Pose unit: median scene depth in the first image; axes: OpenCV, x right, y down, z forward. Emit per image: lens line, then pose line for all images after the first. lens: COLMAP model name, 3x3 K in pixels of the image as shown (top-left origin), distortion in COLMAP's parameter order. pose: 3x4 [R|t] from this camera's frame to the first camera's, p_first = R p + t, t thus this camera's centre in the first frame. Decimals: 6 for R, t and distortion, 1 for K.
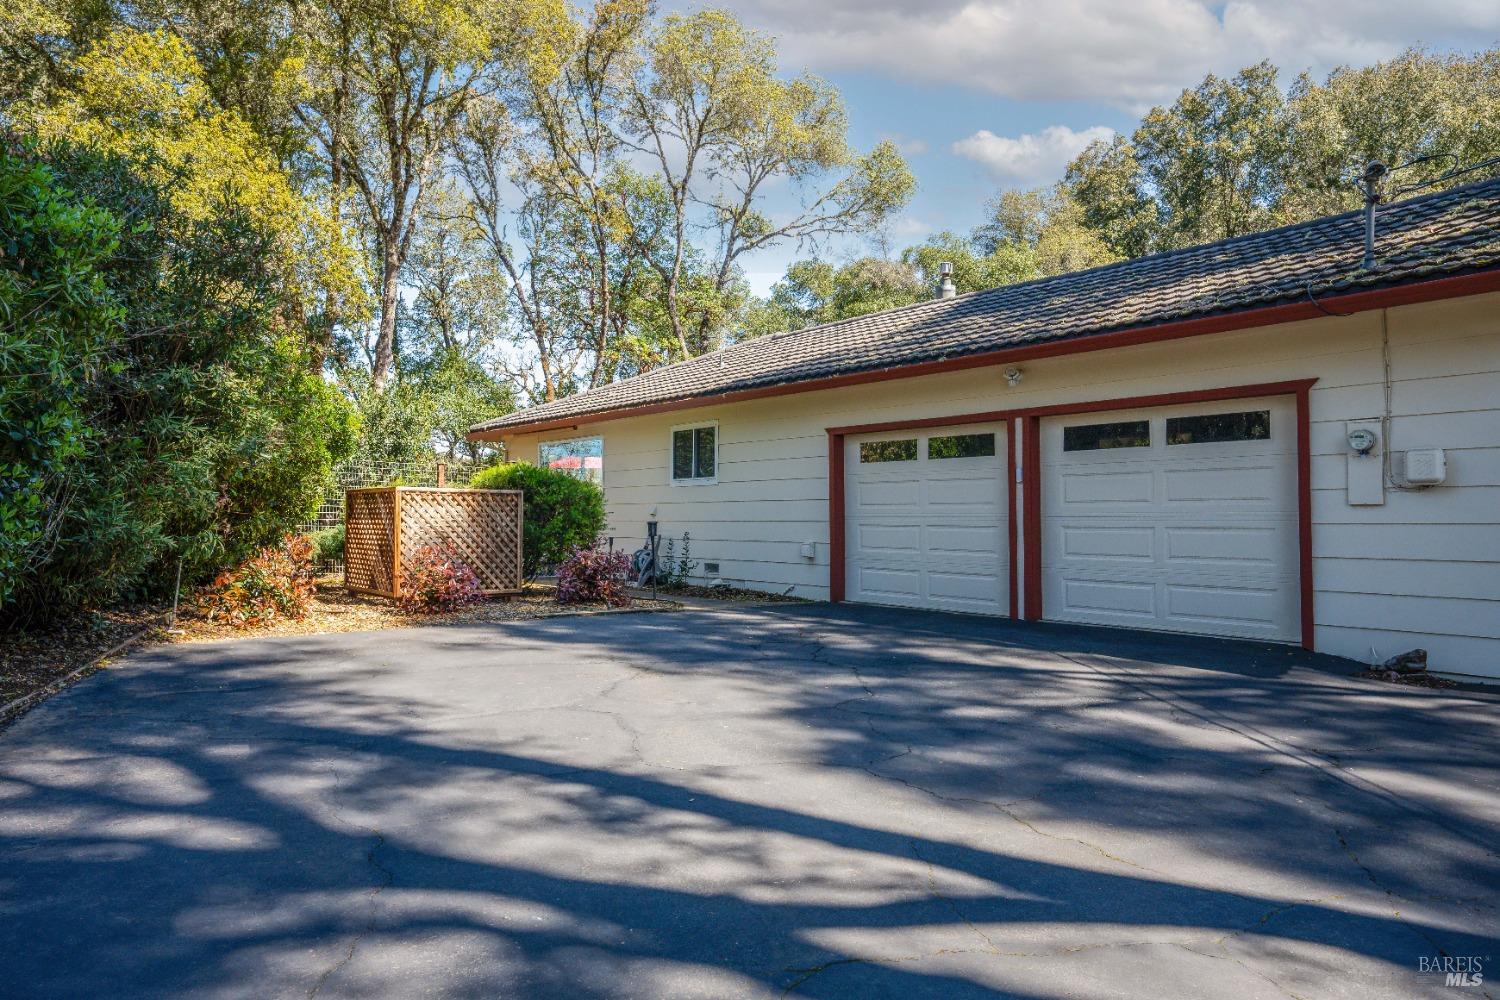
lens RADIAL K [[983.1, 0, 685.4], [0, 983.1, 593.7], [0, 0, 1]] dist [-0.001415, 0.002285]
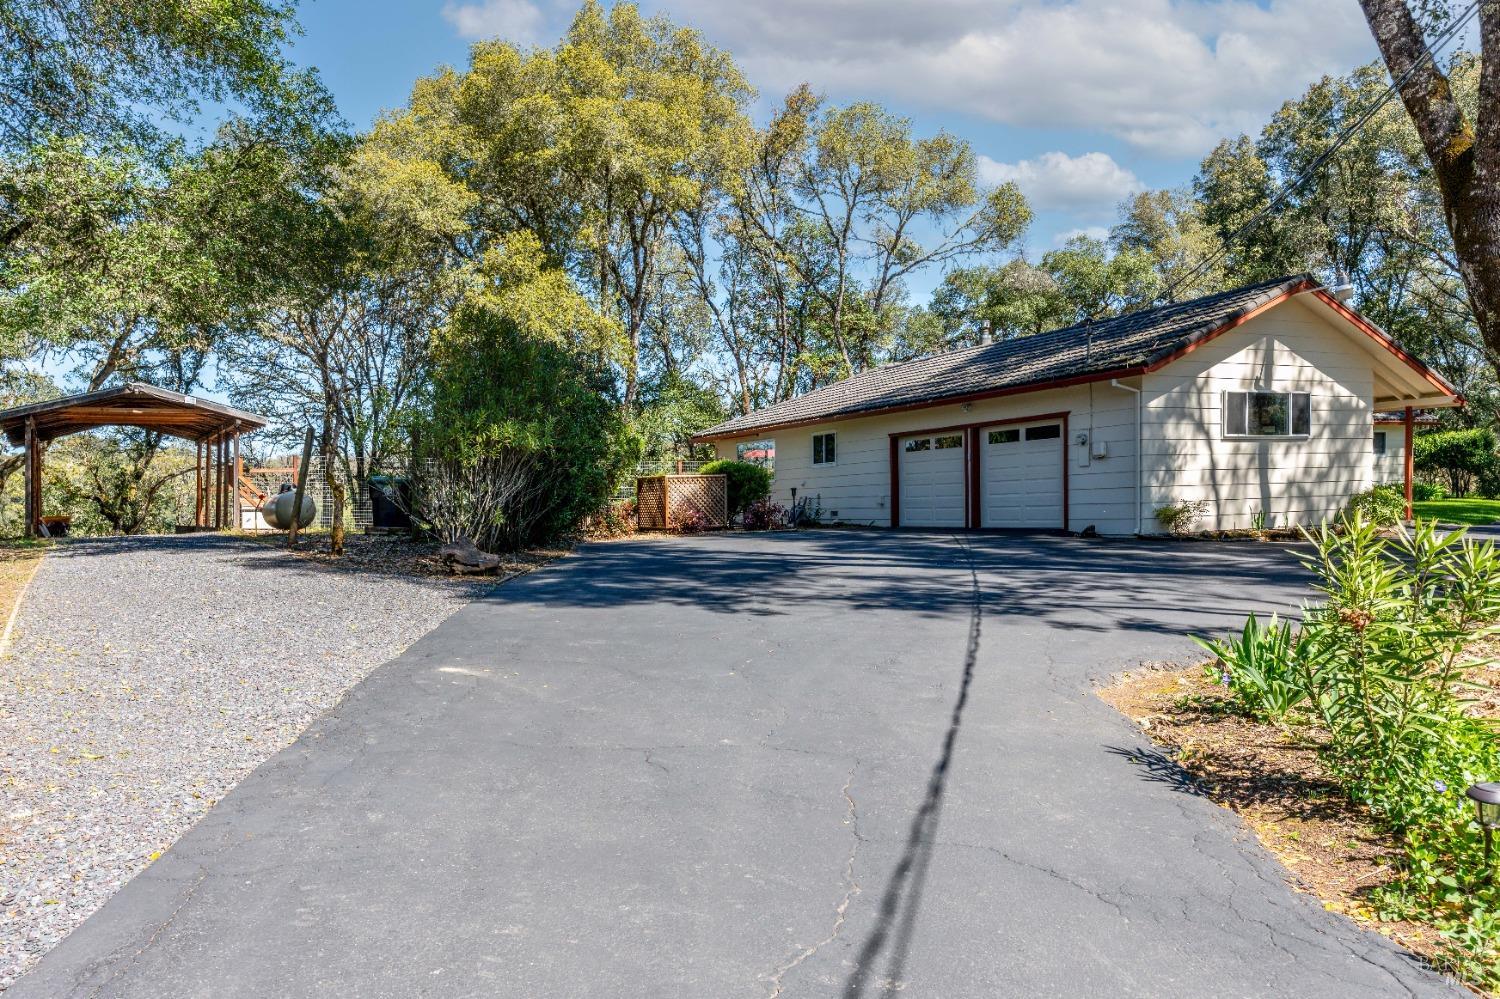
lens RADIAL K [[1080.5, 0, 750.3], [0, 1080.5, 498.4], [0, 0, 1]] dist [0.001324, 0.000470]
pose [[0.988764, -0.038500, -0.144444, 0.069652], [0.027473, 0.996608, -0.077577, 0.040514], [0.146941, 0.072737, 0.986467, -0.407448]]
